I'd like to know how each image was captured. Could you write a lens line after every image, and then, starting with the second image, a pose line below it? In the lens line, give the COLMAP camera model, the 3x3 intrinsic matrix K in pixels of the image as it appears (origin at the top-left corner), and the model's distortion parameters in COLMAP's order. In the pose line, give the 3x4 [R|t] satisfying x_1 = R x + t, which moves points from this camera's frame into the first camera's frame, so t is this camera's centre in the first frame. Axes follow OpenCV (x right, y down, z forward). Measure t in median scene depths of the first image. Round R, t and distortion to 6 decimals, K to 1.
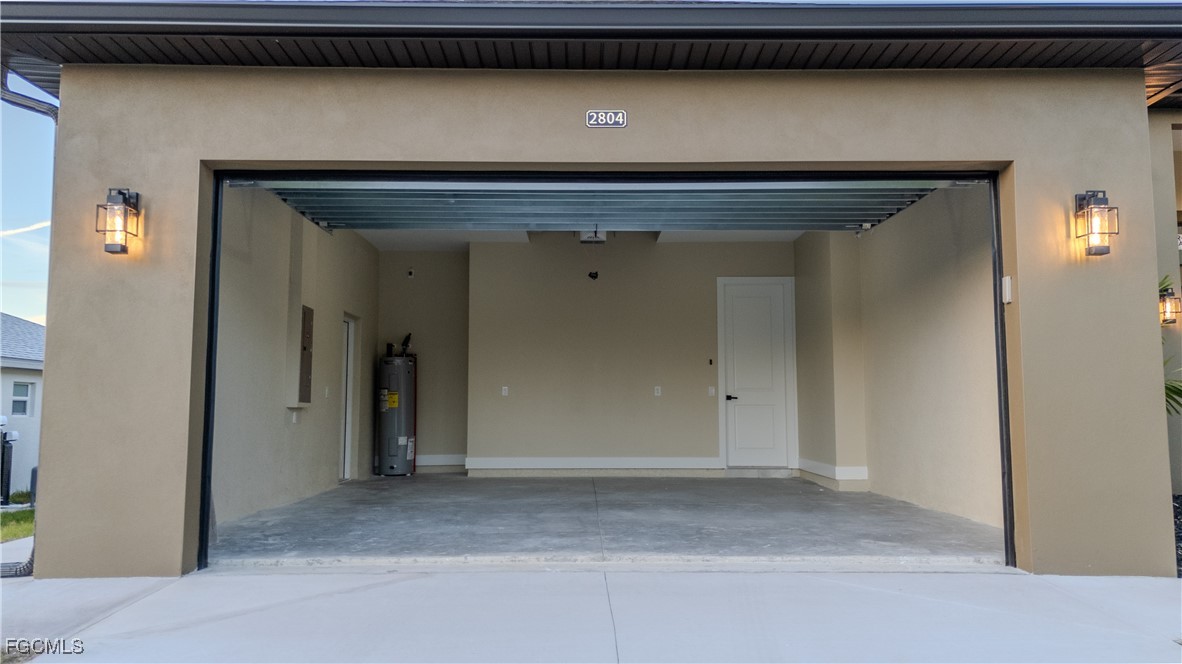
lens RADIAL K [[873.3, 0, 601.4], [0, 873.3, 337.4], [0, 0, 1]] dist [0.061676, -0.062171]
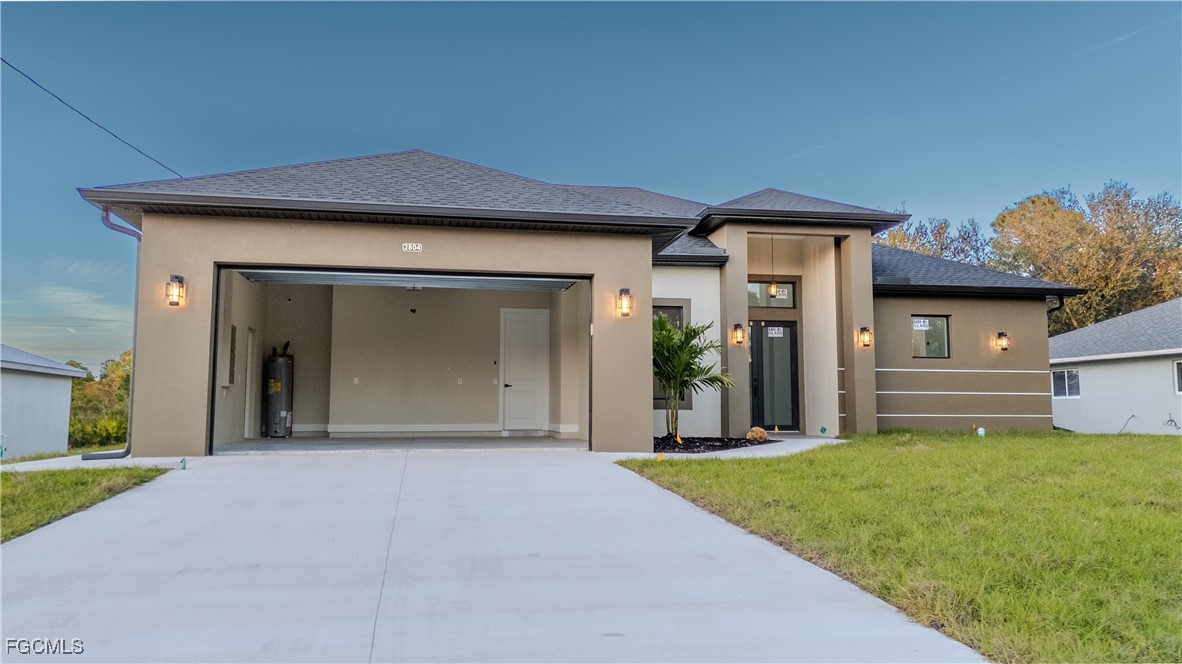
lens RADIAL K [[873.3, 0, 597.7], [0, 873.3, 330.8], [0, 0, 1]] dist [0.061676, -0.062171]
pose [[0.985839, 0.017480, 0.166781, 0.046205], [-0.015268, 0.999778, -0.014533, -0.008590], [-0.166998, 0.011781, 0.985887, -0.564214]]
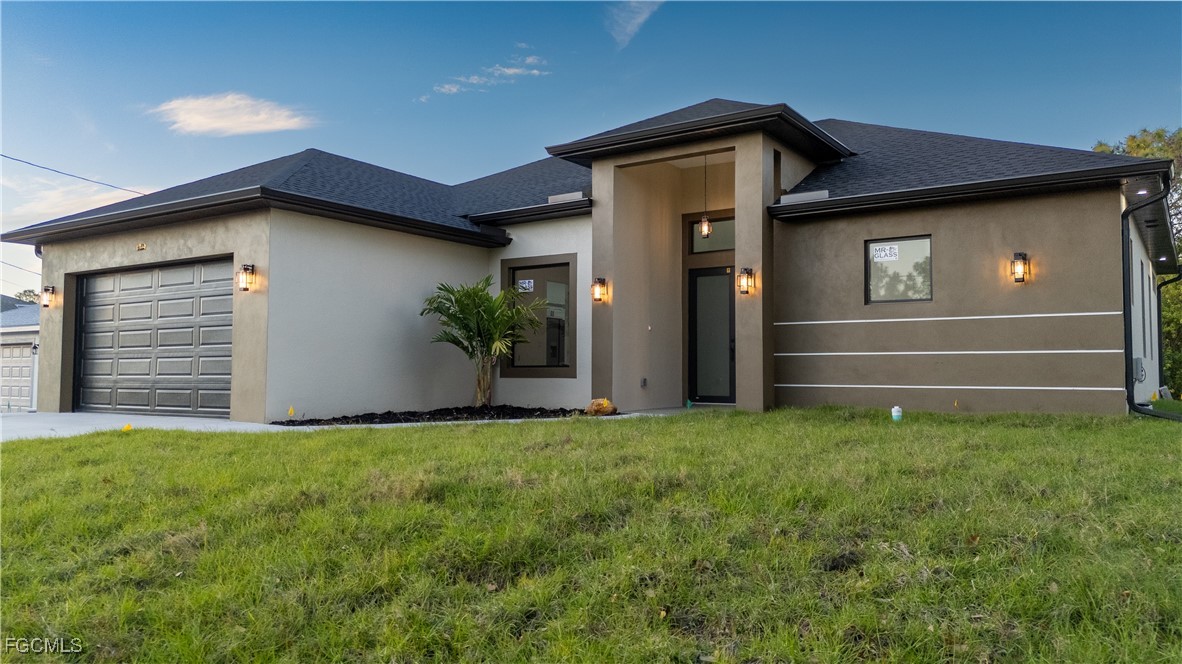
lens RADIAL K [[873.3, 0, 588.1], [0, 873.3, 329.0], [0, 0, 1]] dist [0.061676, -0.062171]
pose [[0.810368, -0.026191, -0.585335, 1.245363], [0.045855, 0.998771, 0.018794, 0.004125], [0.584124, -0.042071, 0.810573, -0.176651]]
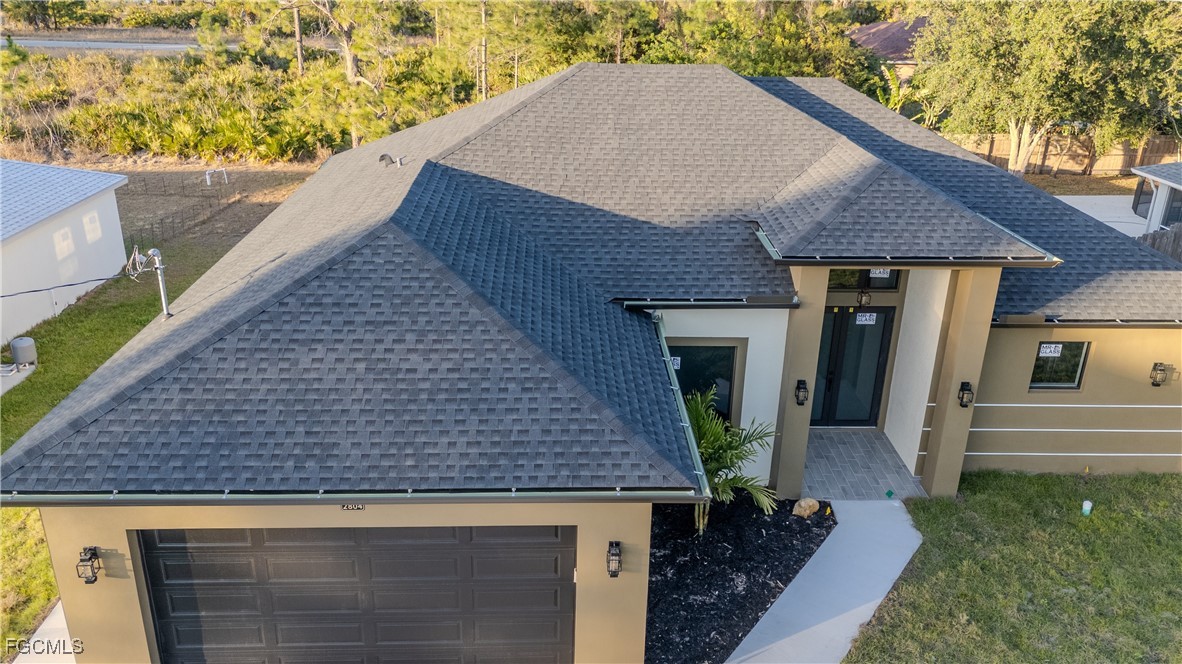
lens RADIAL K [[891.6, 0, 594.0], [0, 891.6, 332.8], [0, 0, 1]] dist [0.049826, -0.038447]
pose [[0.999774, 0.016127, 0.013842, 0.220413], [-0.020742, 0.882356, 0.470126, -0.680297], [-0.004632, -0.470307, 0.882491, -0.205496]]
